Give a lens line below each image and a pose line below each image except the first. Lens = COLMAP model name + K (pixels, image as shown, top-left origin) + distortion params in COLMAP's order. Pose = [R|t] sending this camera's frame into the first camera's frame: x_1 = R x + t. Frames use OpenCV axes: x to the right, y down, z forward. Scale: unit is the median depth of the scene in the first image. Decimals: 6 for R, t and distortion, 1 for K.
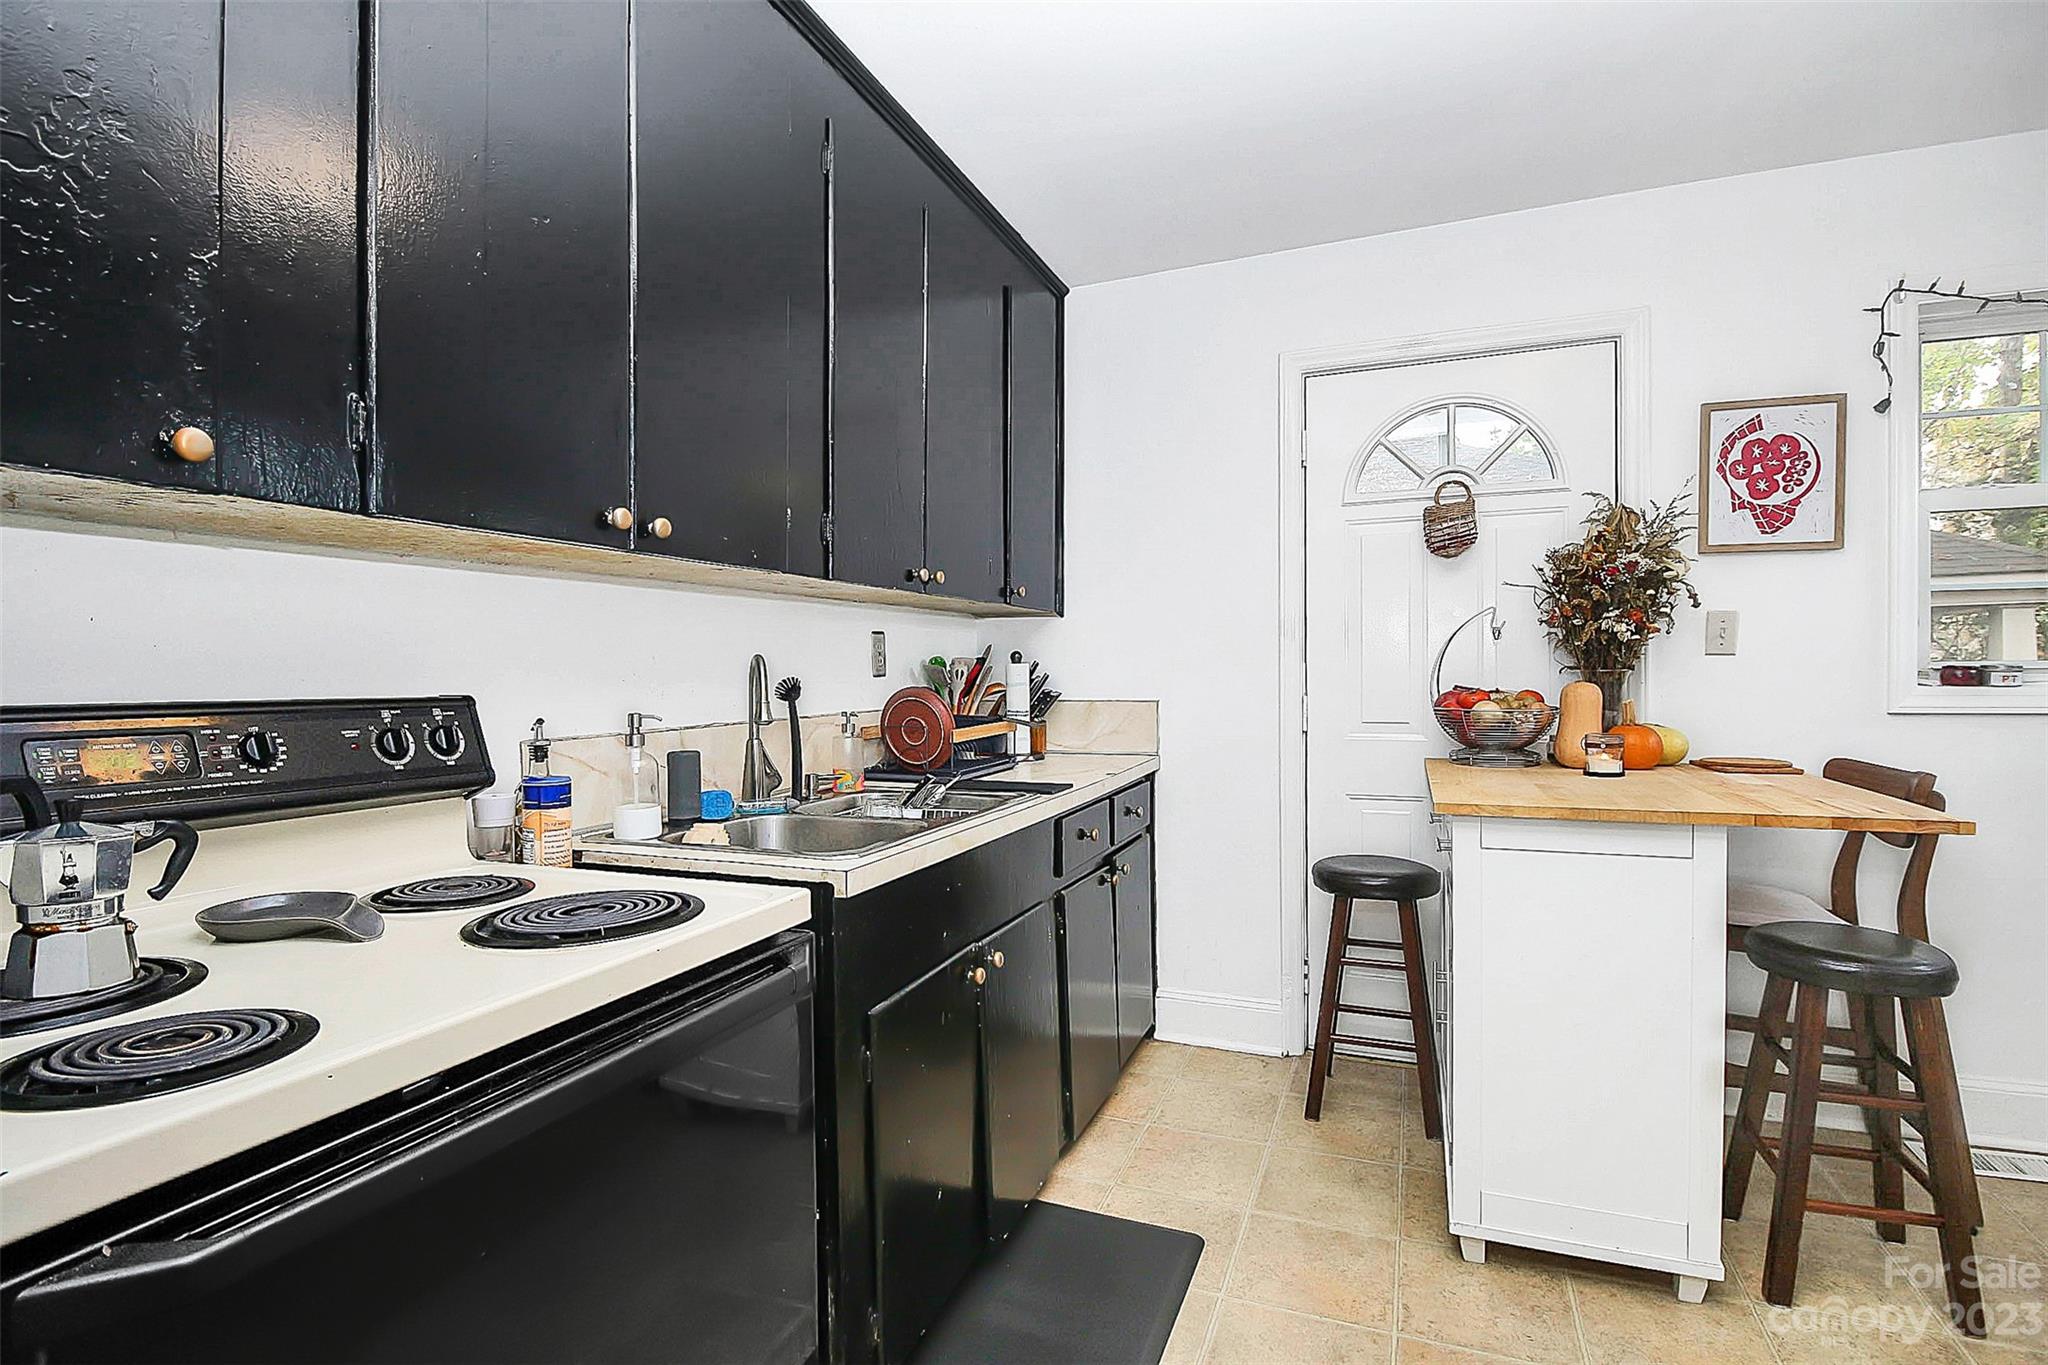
lens RADIAL K [[980.7, 0, 1019.1], [0, 980.7, 684.0], [0, 0, 1]] dist [-0.005215, -0.013043]
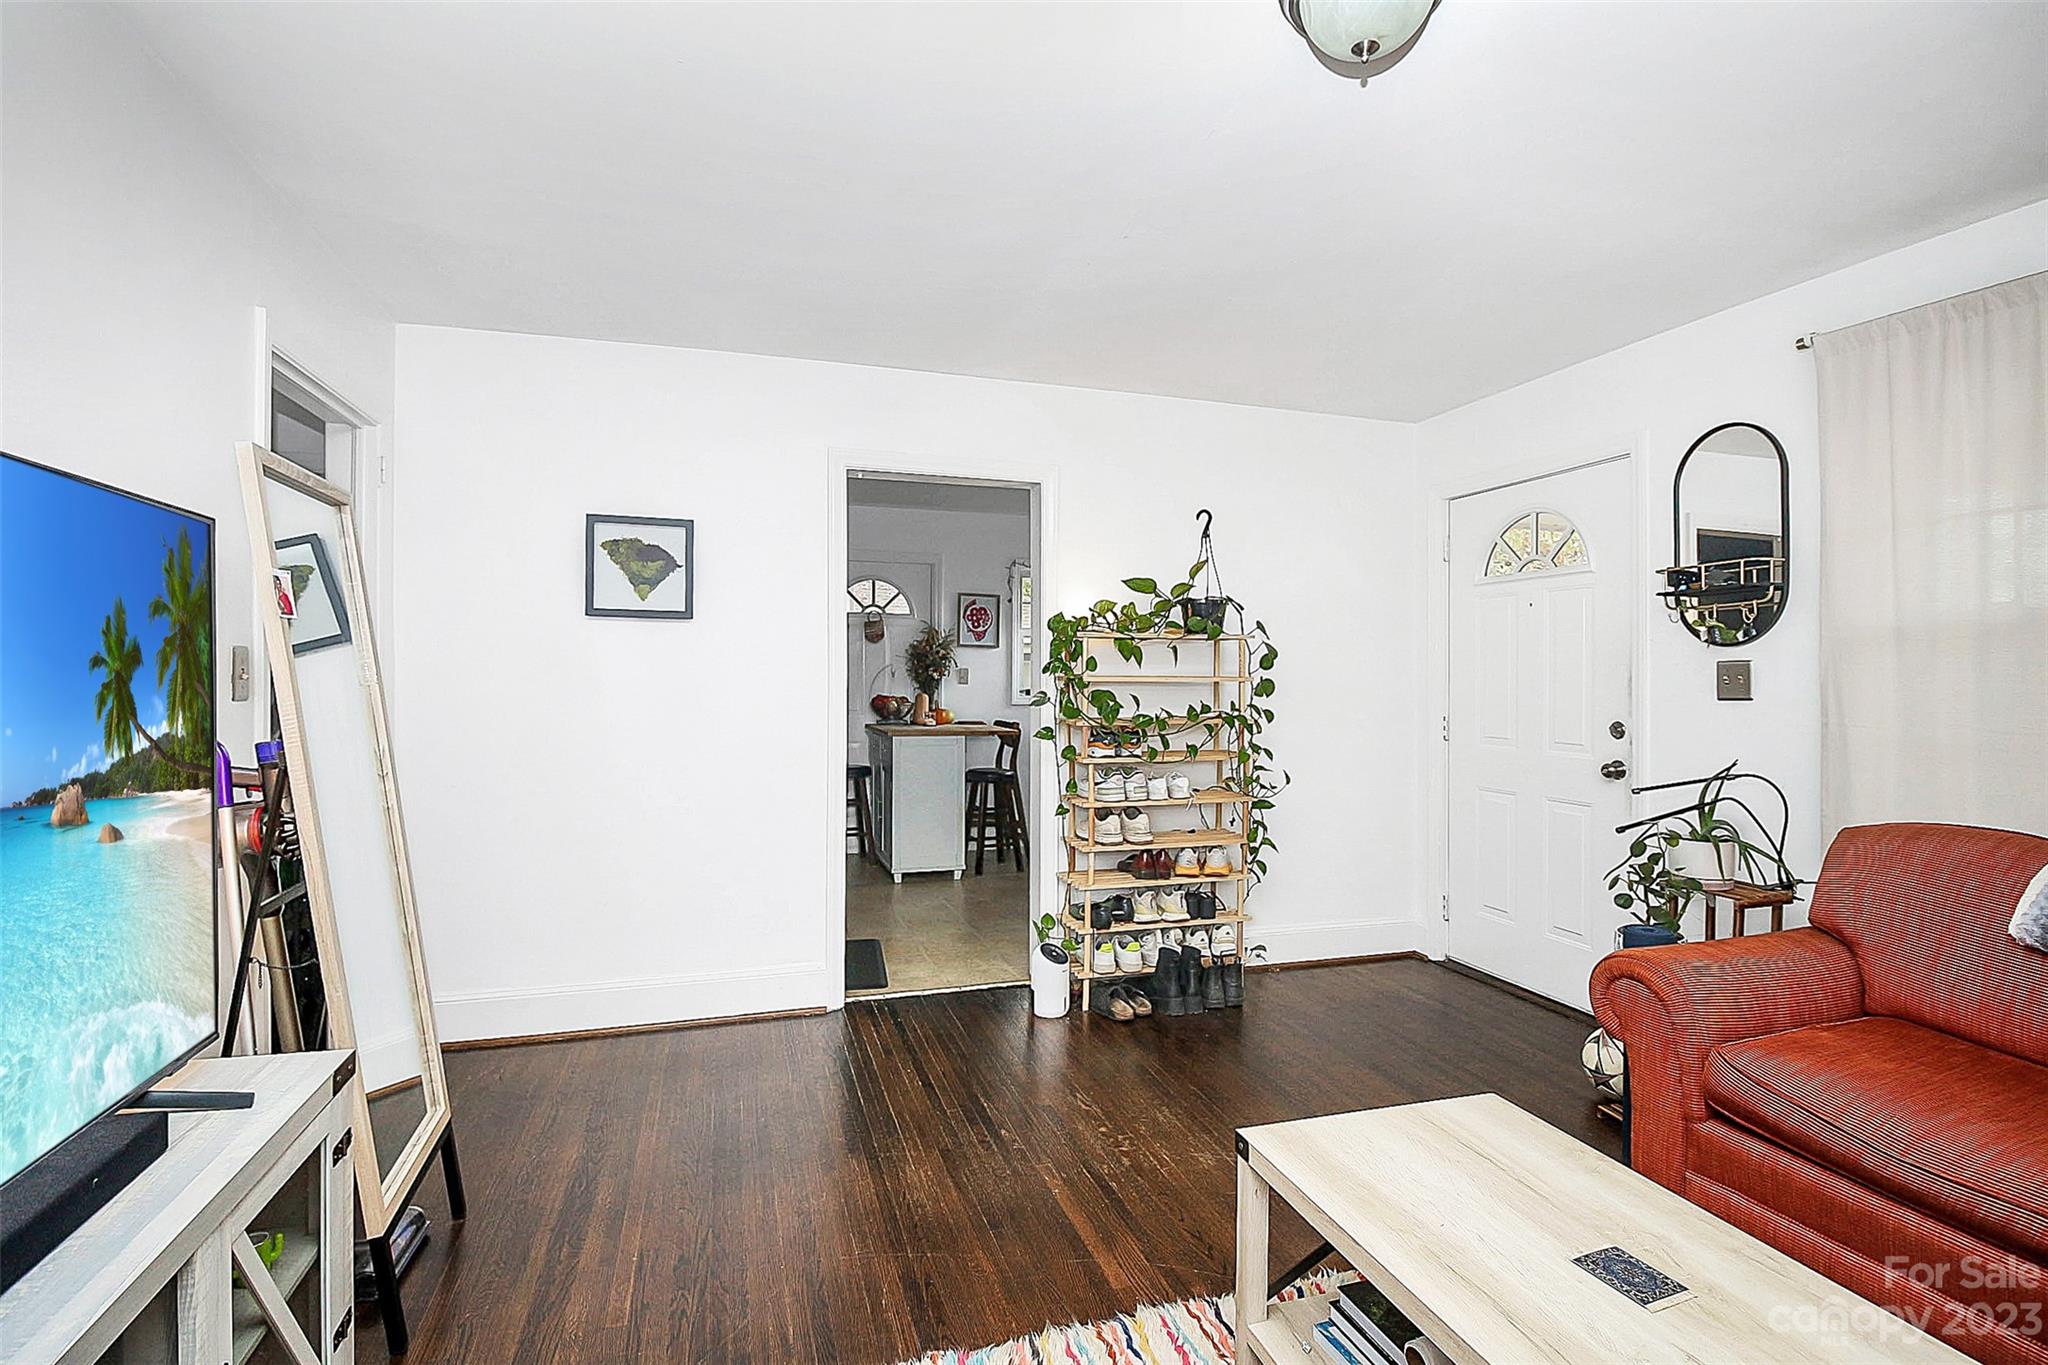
lens RADIAL K [[980.7, 0, 1022.2], [0, 980.7, 666.3], [0, 0, 1]] dist [-0.005215, -0.013043]
pose [[0.773053, 0.008115, 0.634290, -0.998224], [-0.006117, 0.999967, -0.005337, -0.069064], [-0.634312, 0.000246, 0.773077, -1.369606]]
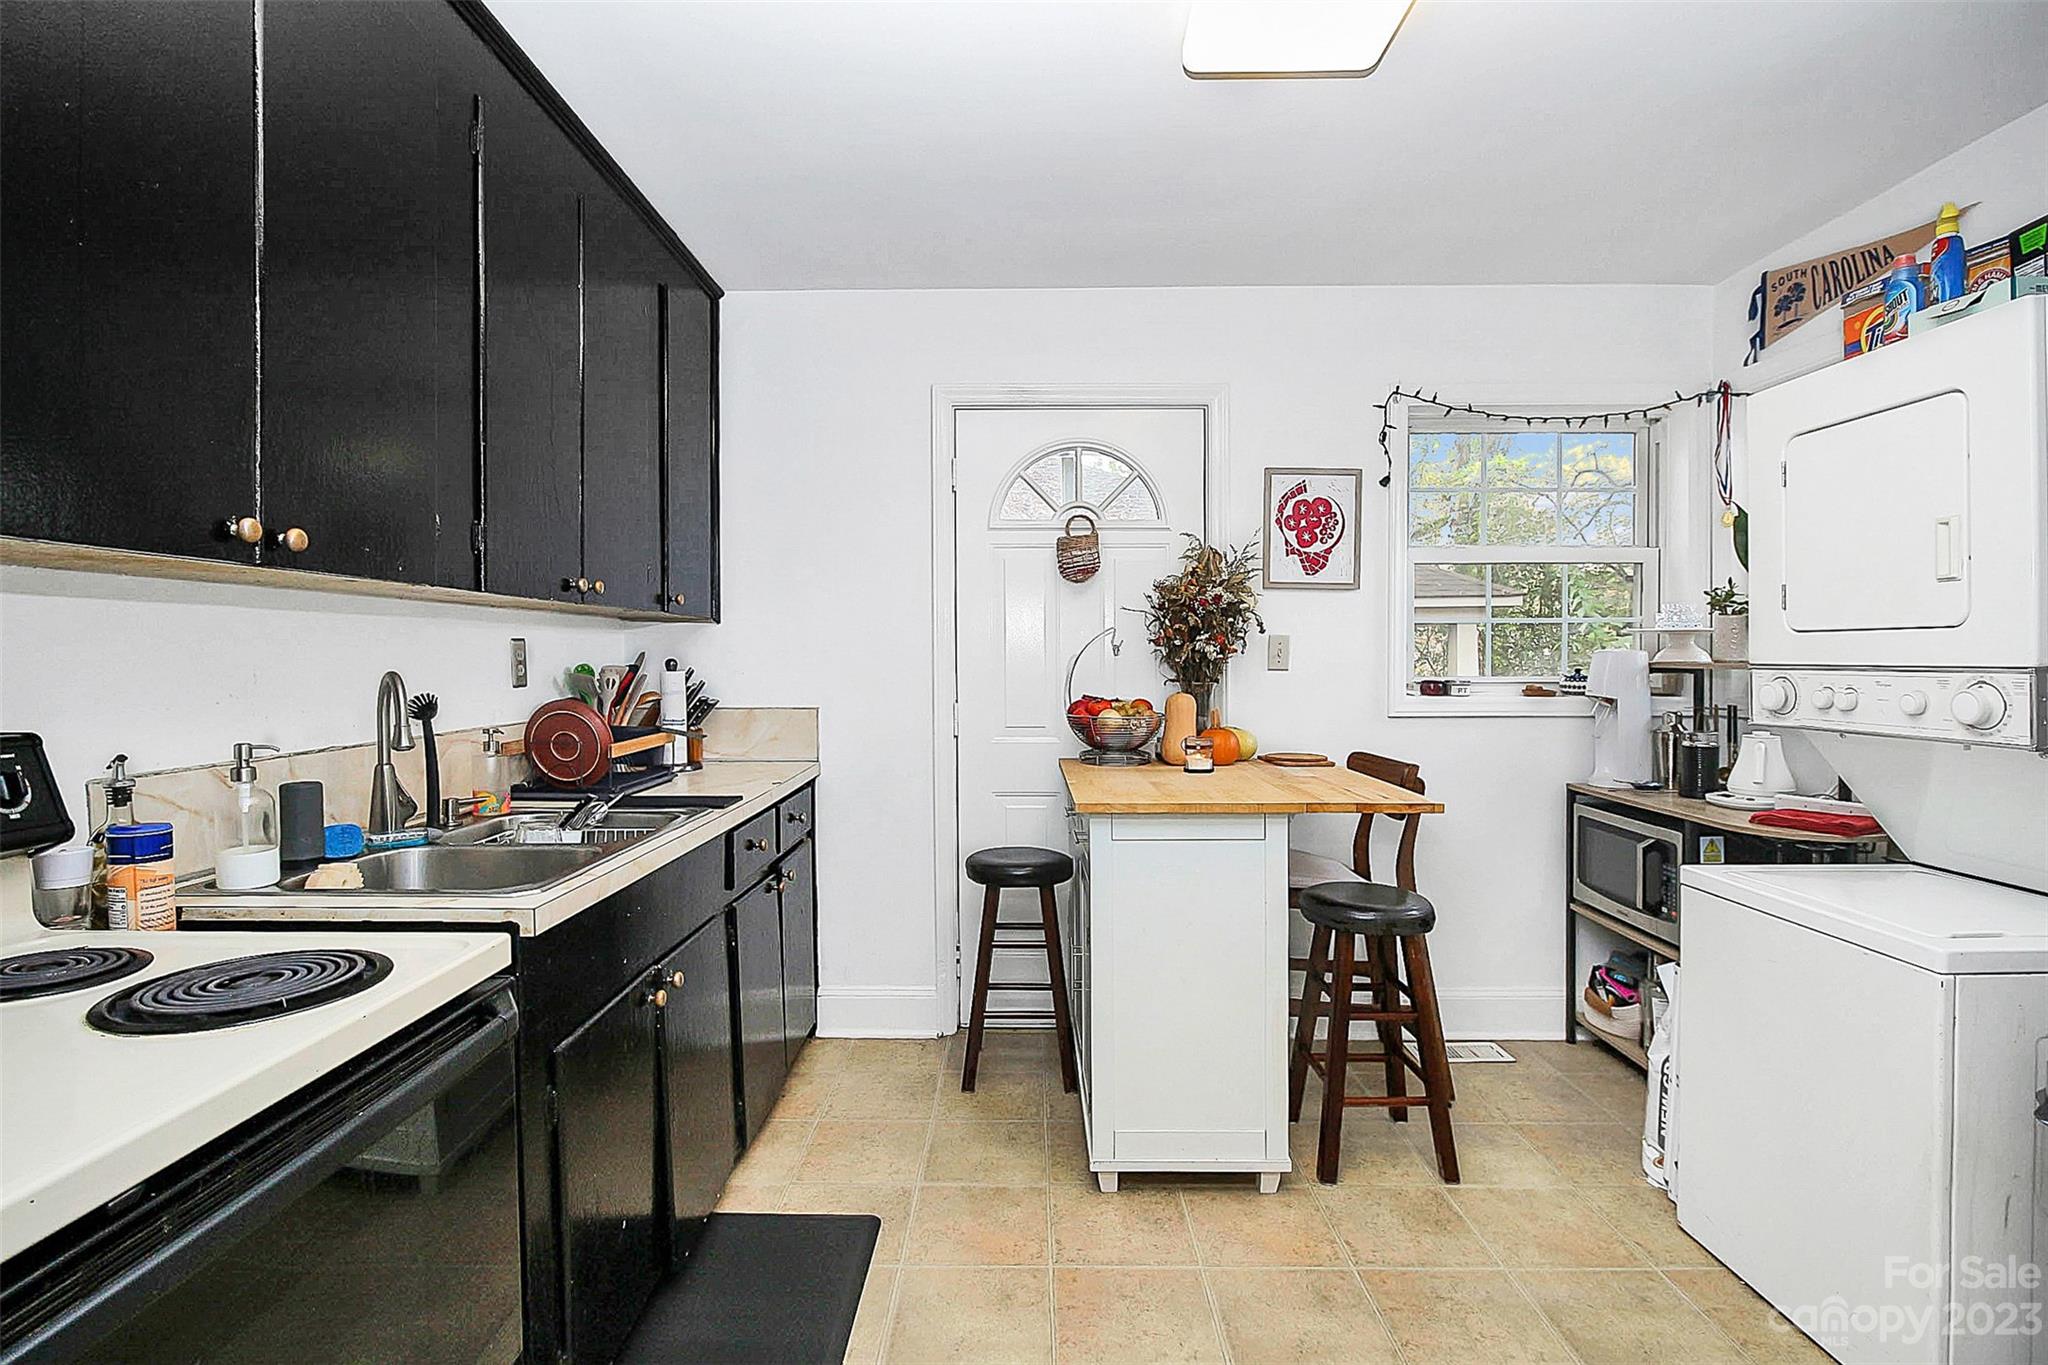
lens RADIAL K [[980.7, 0, 1016.3], [0, 980.7, 662.6], [0, 0, 1]] dist [-0.005215, -0.013043]
pose [[0.930884, 0.003359, 0.365298, -0.057429], [-0.000086, 0.999960, -0.008975, -0.029732], [-0.365314, 0.008324, 0.930847, -0.053026]]
